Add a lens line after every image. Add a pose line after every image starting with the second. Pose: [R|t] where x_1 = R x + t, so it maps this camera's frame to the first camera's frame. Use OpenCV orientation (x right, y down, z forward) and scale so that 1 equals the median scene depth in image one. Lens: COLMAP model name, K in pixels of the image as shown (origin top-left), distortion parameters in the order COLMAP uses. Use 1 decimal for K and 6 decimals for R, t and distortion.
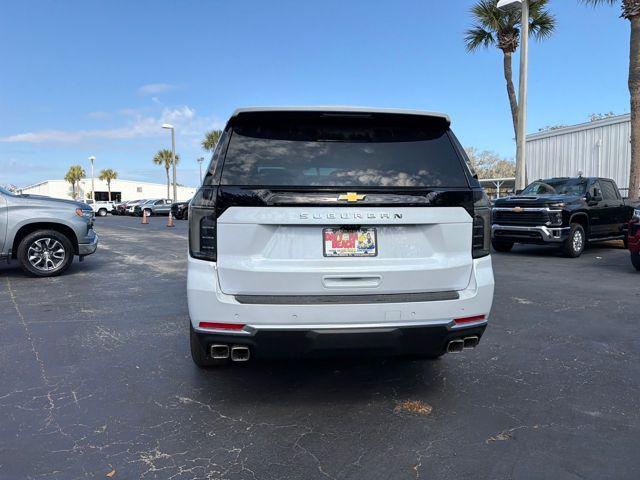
lens RADIAL K [[462.9, 0, 314.3], [0, 462.9, 237.0], [0, 0, 1]] dist [0.037326, -0.034438]
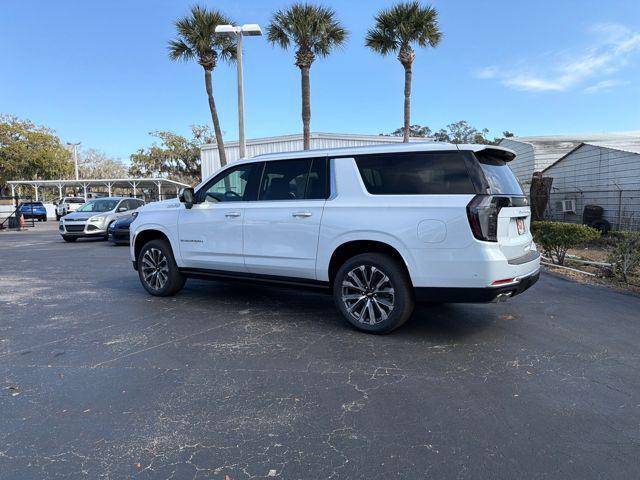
lens RADIAL K [[460.0, 0, 317.3], [0, 460.0, 240.3], [0, 0, 1]] dist [0.054494, -0.061651]
pose [[0.657221, -0.071720, 0.750278, -1.711717], [0.064966, 0.997148, 0.038411, -0.051605], [-0.750893, 0.023498, 0.660006, 0.388880]]
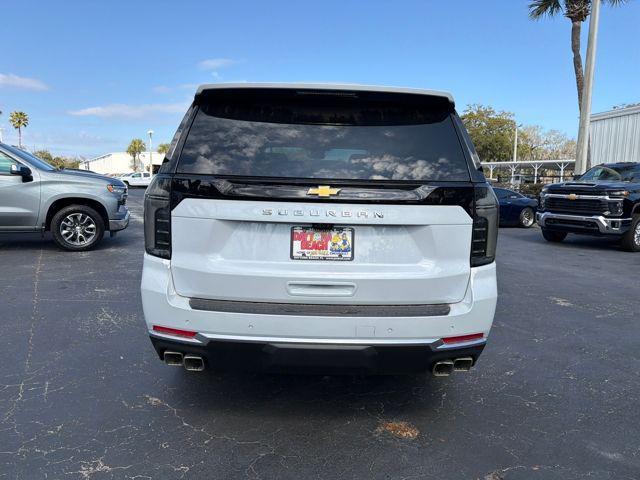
lens RADIAL K [[460.0, 0, 317.3], [0, 460.0, 240.3], [0, 0, 1]] dist [0.054494, -0.061651]
pose [[0.993587, 0.038820, -0.106194, 0.152060], [-0.032748, 0.997759, 0.058343, -0.042202], [0.108221, -0.054491, 0.992632, 0.139380]]
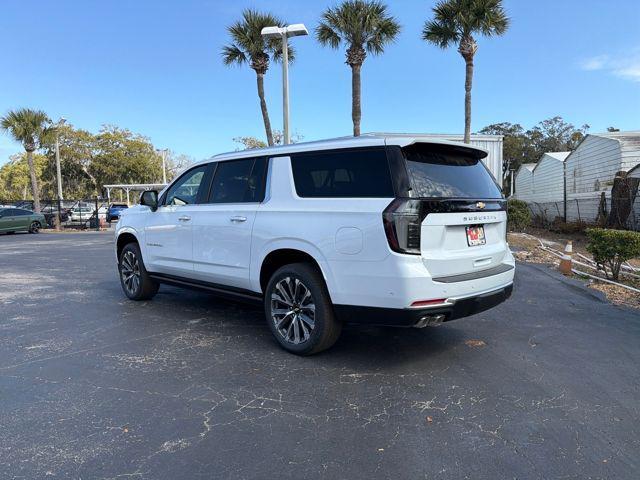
lens RADIAL K [[460.7, 0, 317.4], [0, 460.7, 242.8], [0, 0, 1]] dist [0.059299, -0.081088]
pose [[0.786027, -0.058239, 0.615443, -1.184972], [0.052812, 0.998239, 0.027012, -0.031485], [-0.615932, 0.011271, 0.787718, 0.134517]]
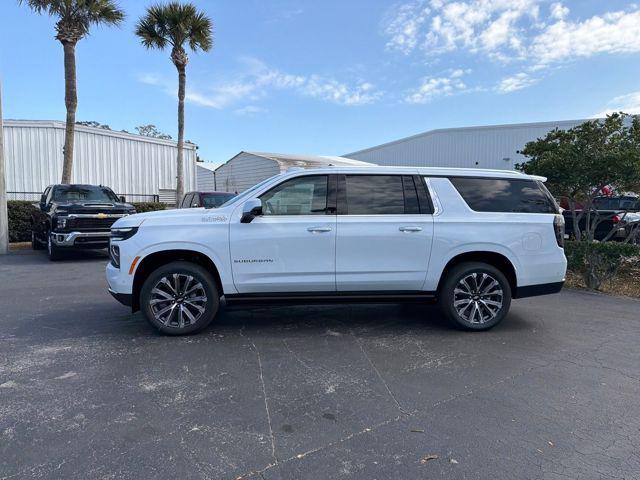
lens RADIAL K [[460.0, 0, 317.3], [0, 460.0, 240.3], [0, 0, 1]] dist [0.054494, -0.061651]
pose [[0.008184, -0.075246, 0.997131, -2.283176], [0.060518, 0.995374, 0.074616, -0.207670], [-0.998134, 0.059733, 0.012700, 2.012301]]
